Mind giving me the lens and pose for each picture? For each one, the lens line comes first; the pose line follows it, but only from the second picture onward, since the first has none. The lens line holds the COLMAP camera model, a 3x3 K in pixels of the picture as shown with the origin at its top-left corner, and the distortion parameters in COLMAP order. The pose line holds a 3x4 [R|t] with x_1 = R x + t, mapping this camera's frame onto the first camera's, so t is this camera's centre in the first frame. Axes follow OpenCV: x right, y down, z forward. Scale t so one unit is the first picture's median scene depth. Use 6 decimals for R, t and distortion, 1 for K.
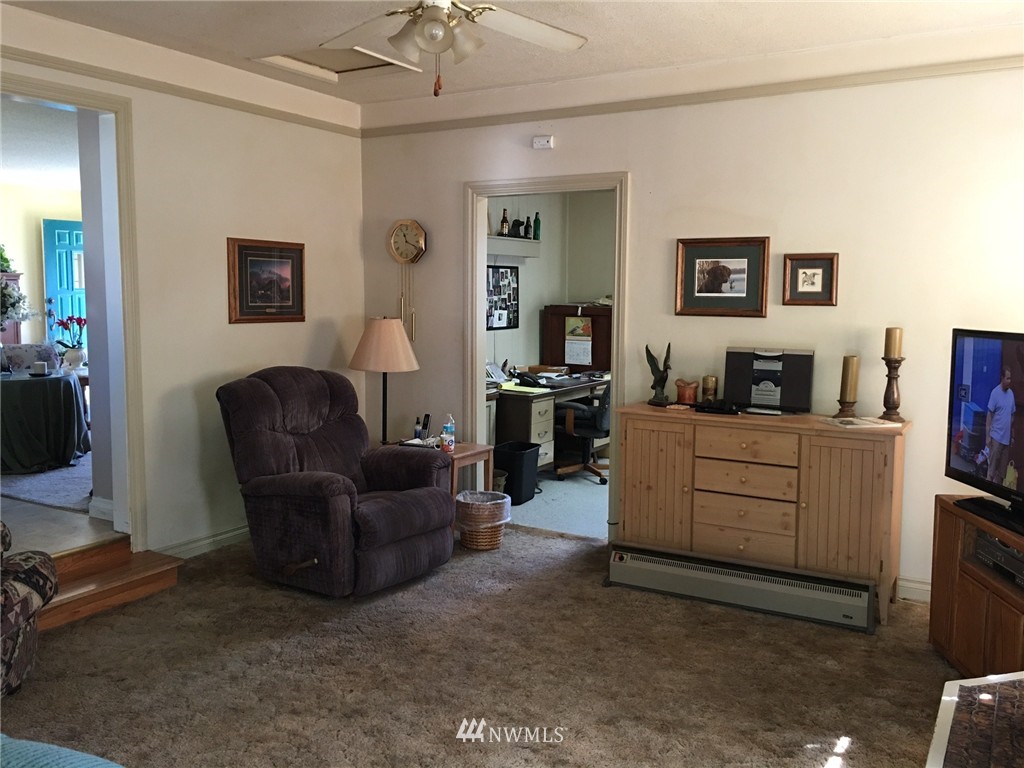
lens RADIAL K [[881.2, 0, 514.6], [0, 881.2, 379.0], [0, 0, 1]] dist [0.063116, -0.076950]
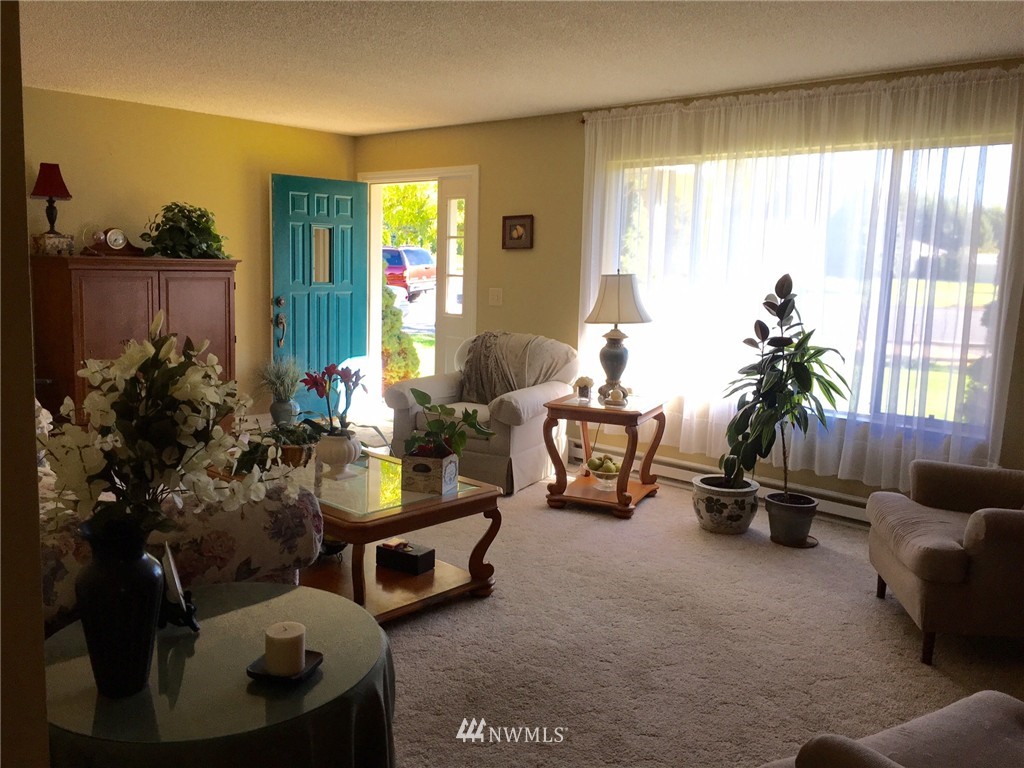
lens RADIAL K [[881.2, 0, 510.0], [0, 881.2, 386.6], [0, 0, 1]] dist [0.063116, -0.076950]
pose [[0.977530, 0.046218, -0.205666, -0.220912], [-0.039097, 0.998491, 0.038558, -0.057384], [0.207138, -0.029650, 0.977862, 0.403280]]
